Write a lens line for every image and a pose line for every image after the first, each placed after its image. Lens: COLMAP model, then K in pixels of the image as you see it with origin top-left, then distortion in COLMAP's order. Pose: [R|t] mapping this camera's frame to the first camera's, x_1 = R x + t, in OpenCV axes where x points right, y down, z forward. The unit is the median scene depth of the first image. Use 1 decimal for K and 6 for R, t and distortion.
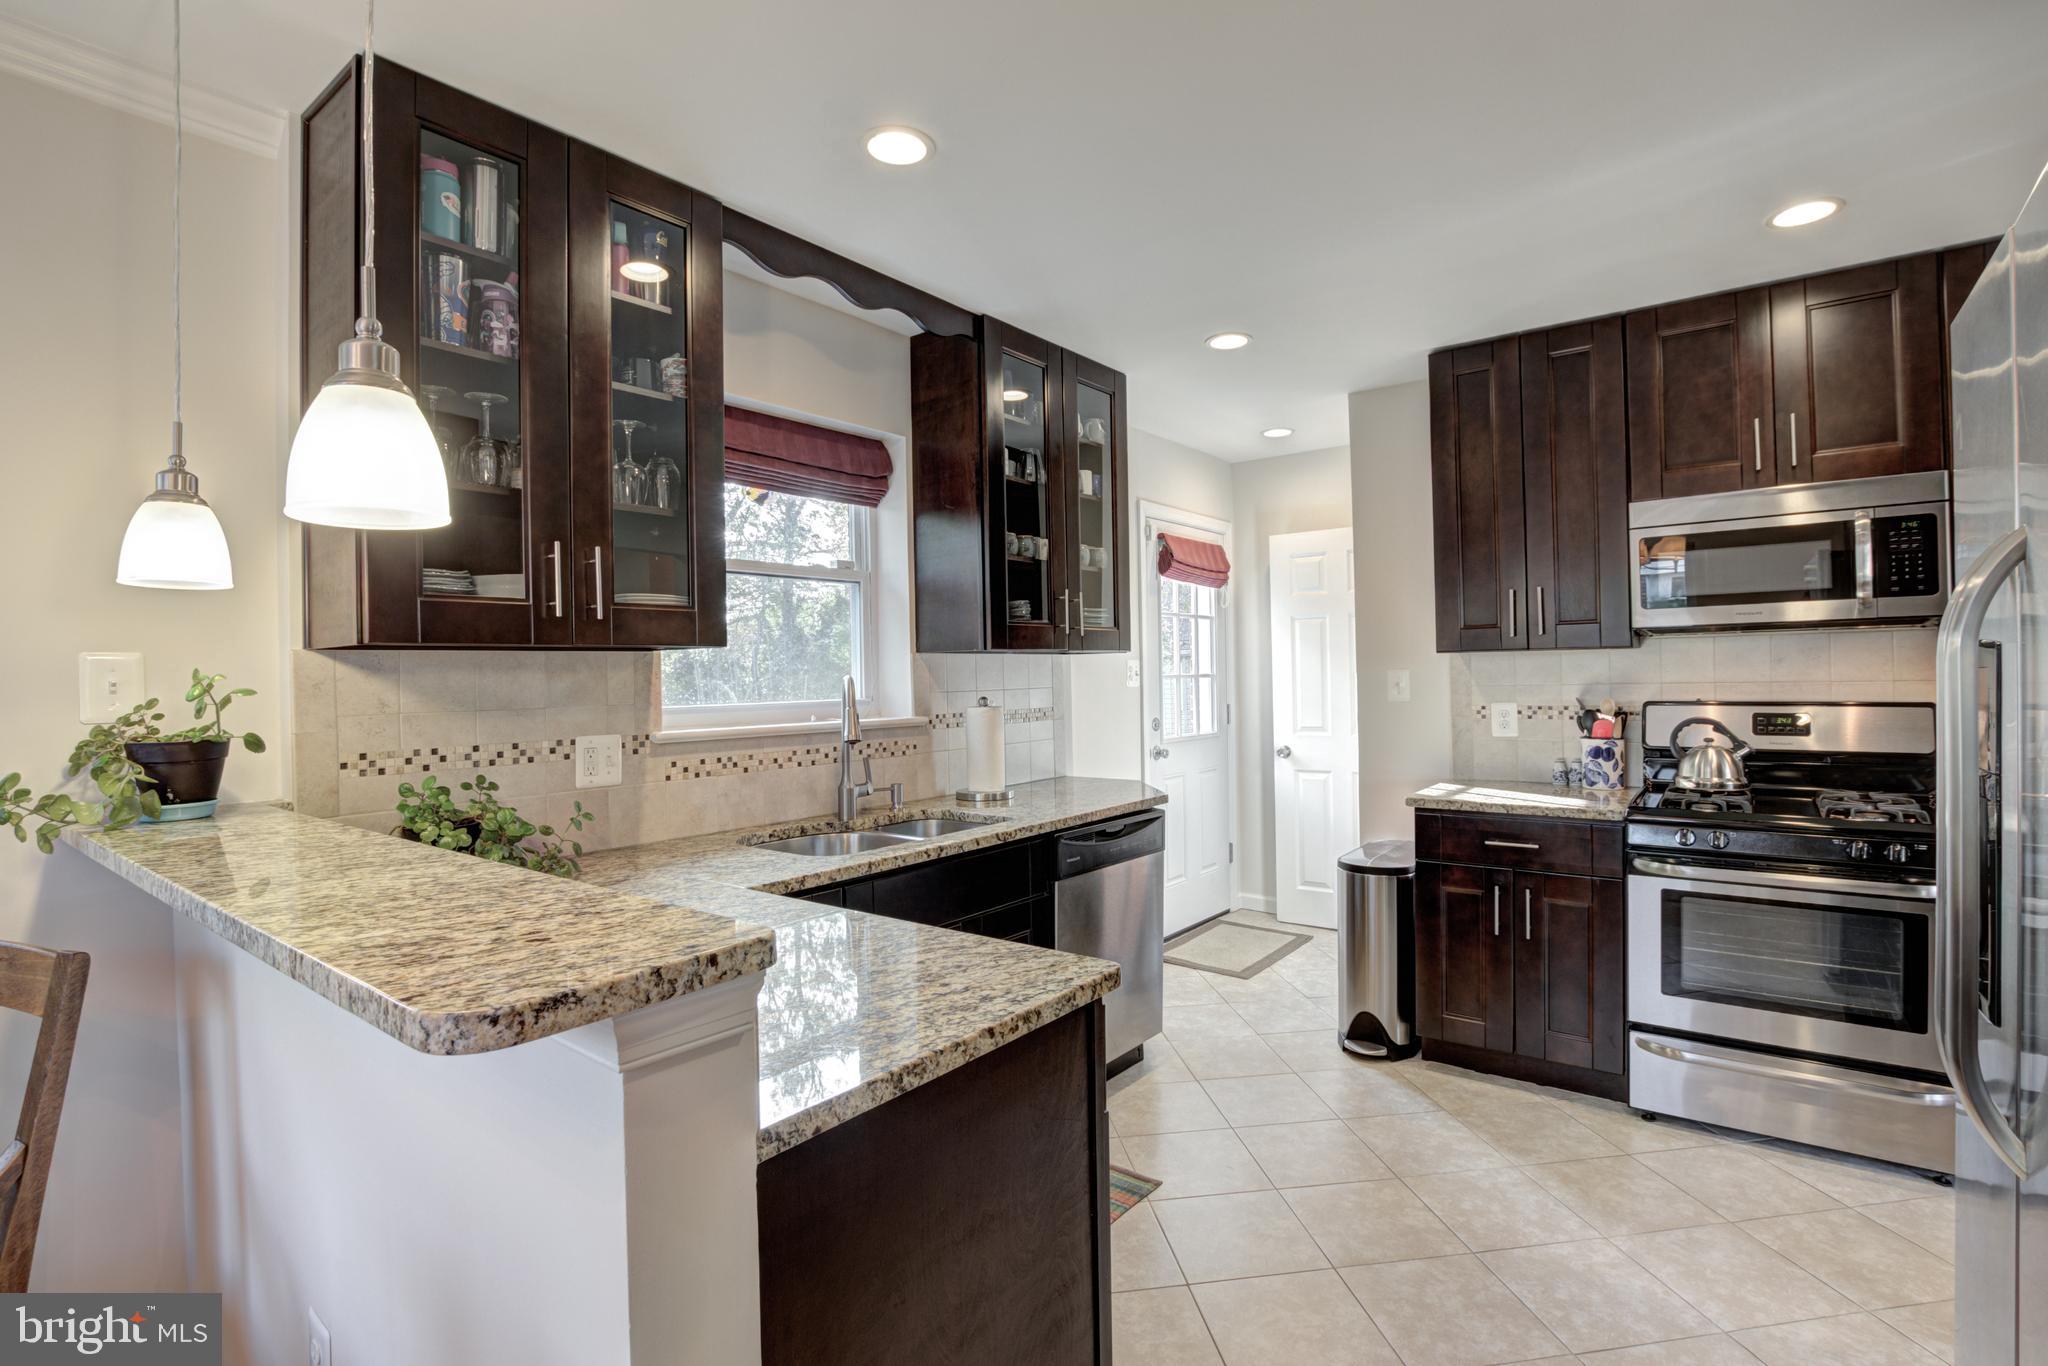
lens RADIAL K [[959.2, 0, 1040.0], [0, 959.2, 675.3], [0, 0, 1]] dist [-0.039062, 0.006628]
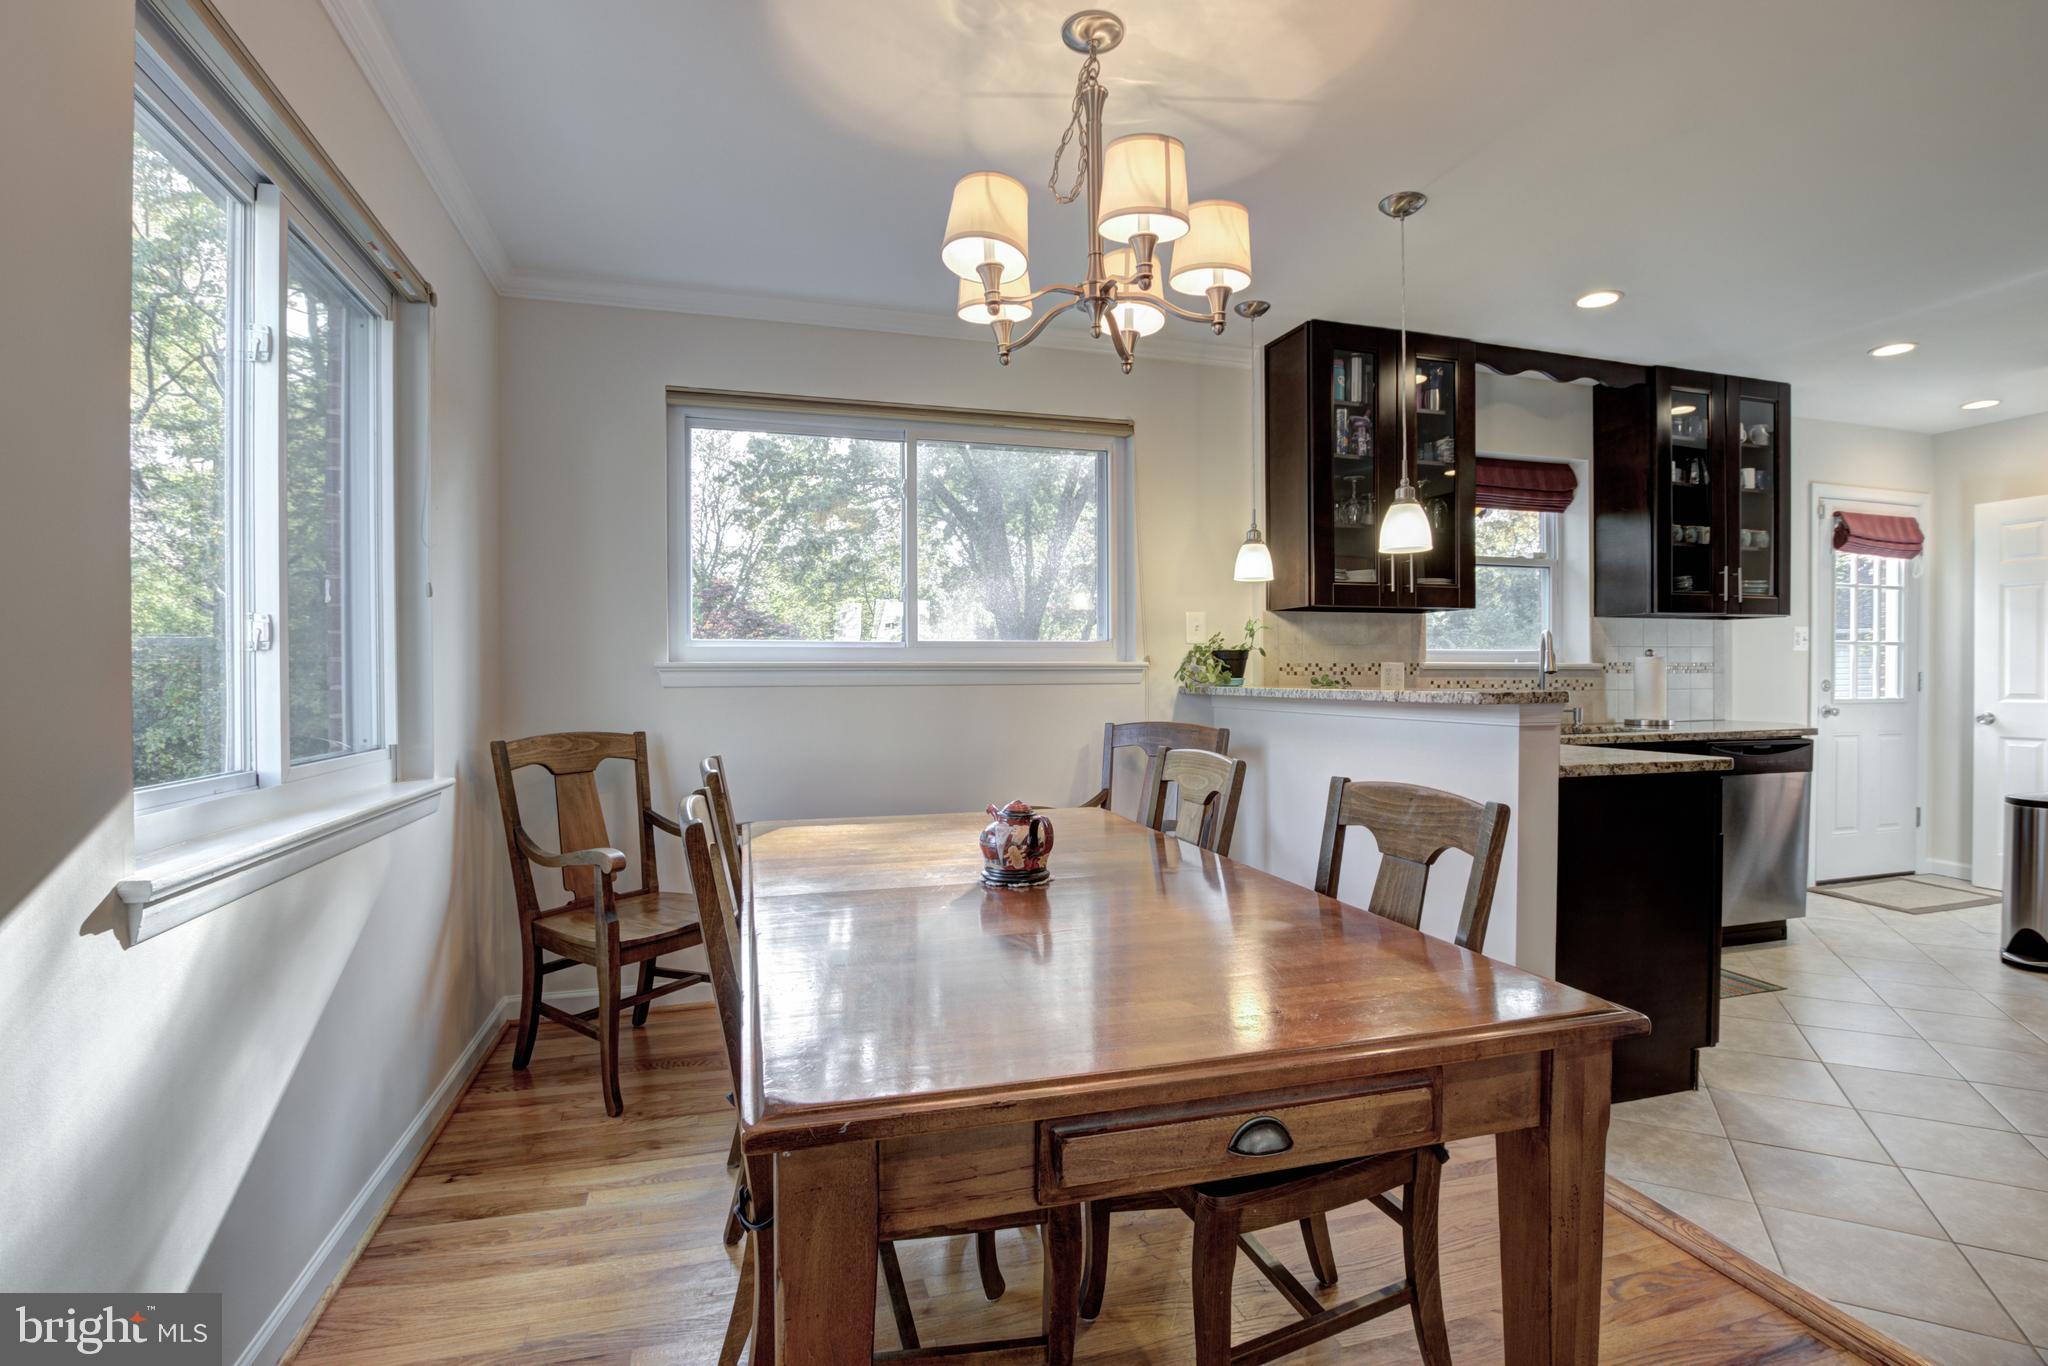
lens RADIAL K [[959.2, 0, 1049.1], [0, 959.2, 690.2], [0, 0, 1]] dist [-0.039062, 0.006628]
pose [[0.815059, 0.024519, -0.578859, 0.029216], [-0.011448, 0.999591, 0.026221, 0.070359], [0.579265, -0.014745, 0.815006, -0.717389]]
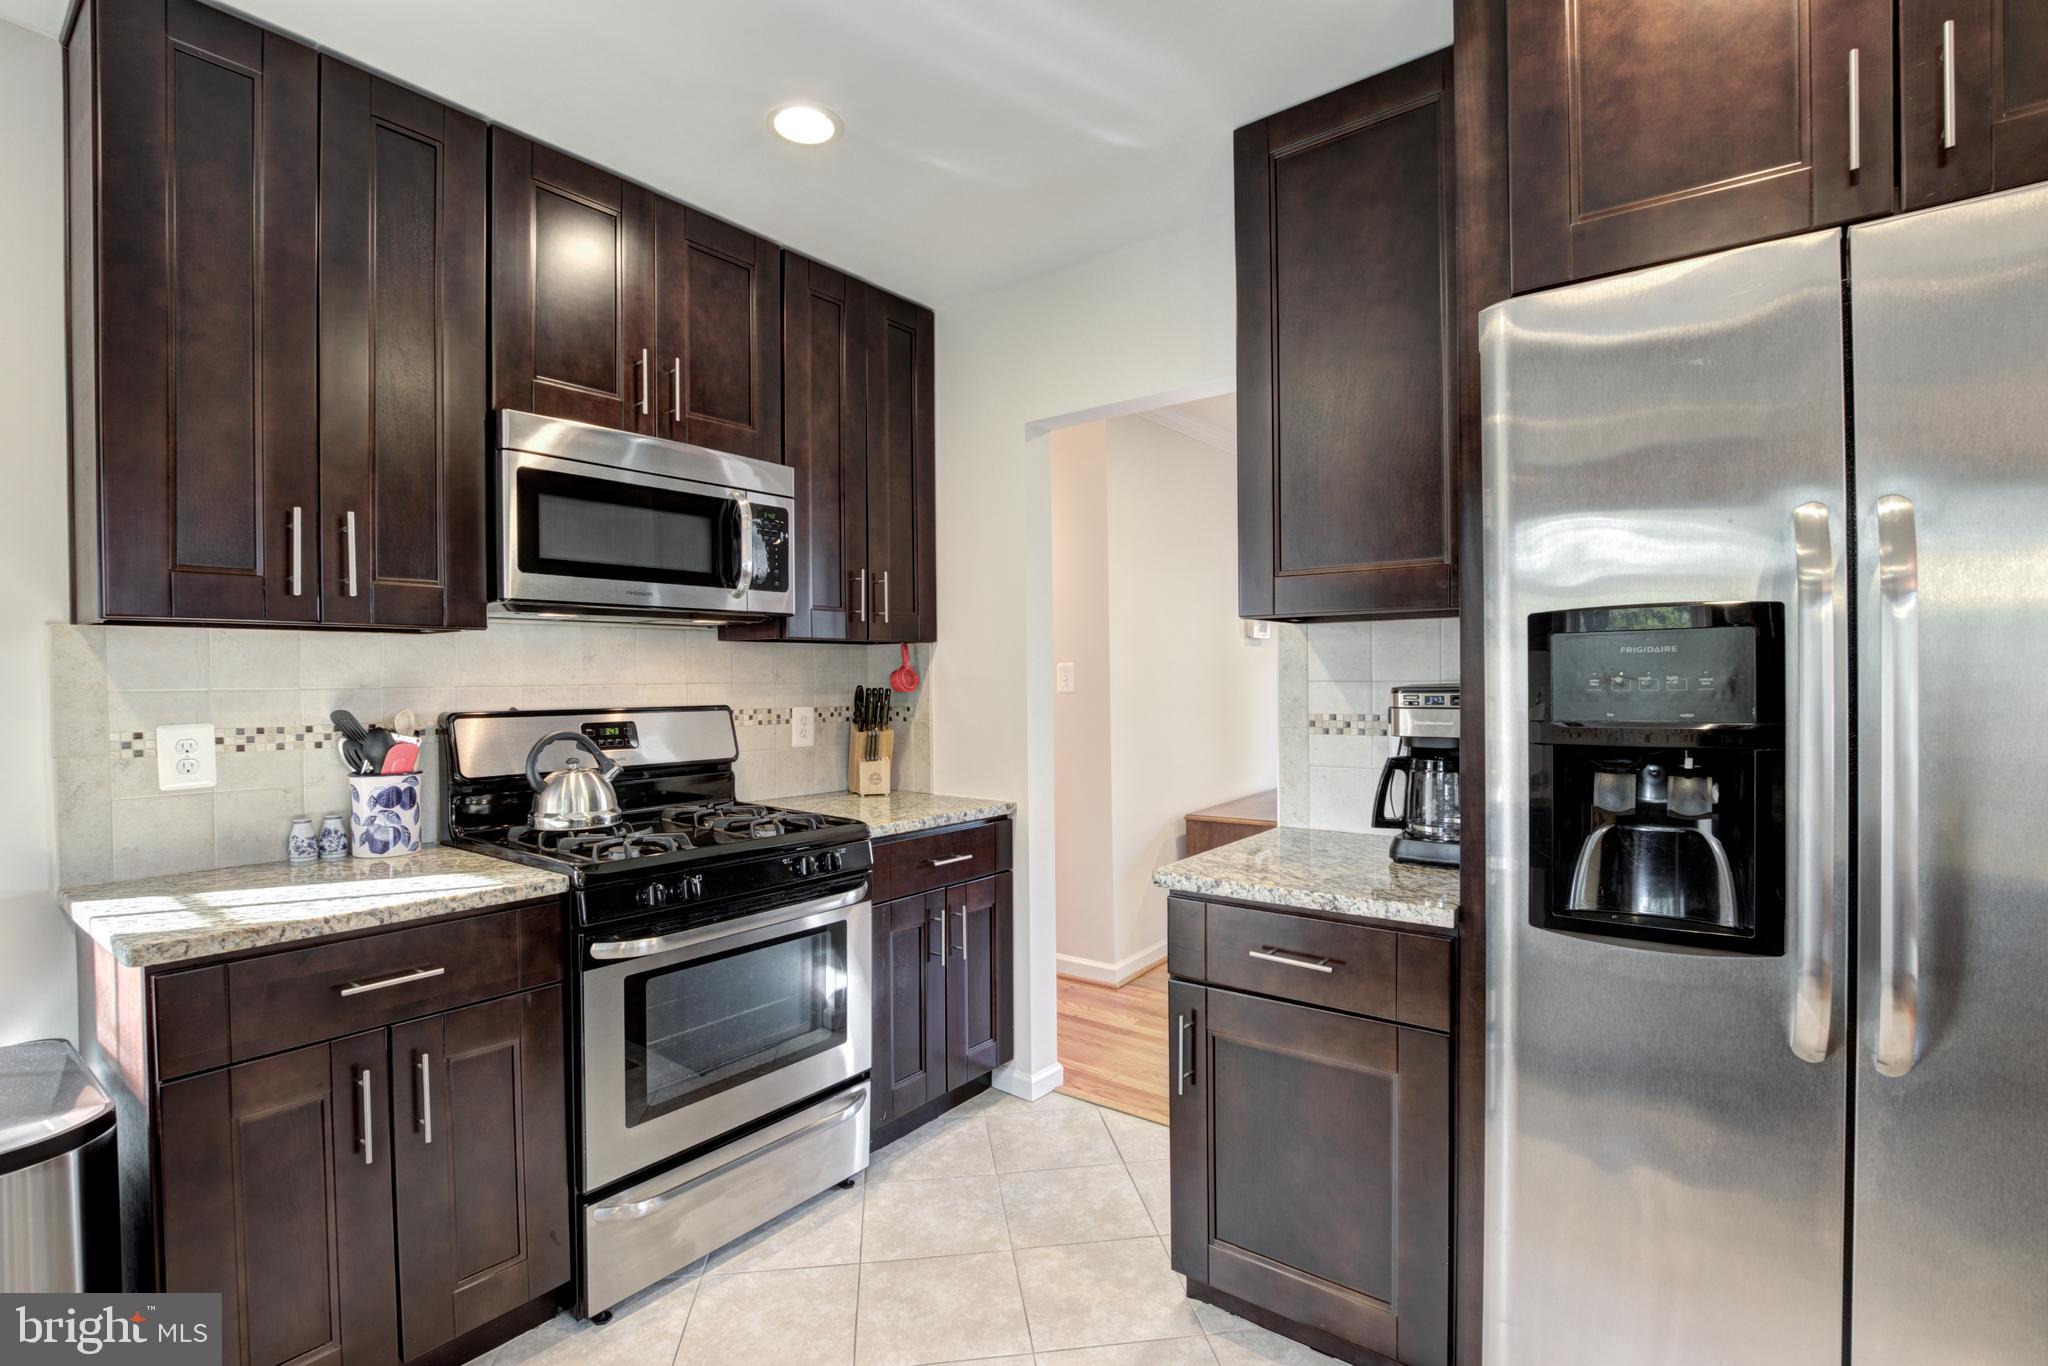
lens RADIAL K [[959.2, 0, 1022.5], [0, 959.2, 689.8], [0, 0, 1]] dist [-0.039062, 0.006628]
pose [[-0.006414, 0.008910, 0.999940, -0.042834], [0.009567, 0.999915, -0.008848, 0.025836], [-0.999934, 0.009510, -0.006499, 0.750071]]
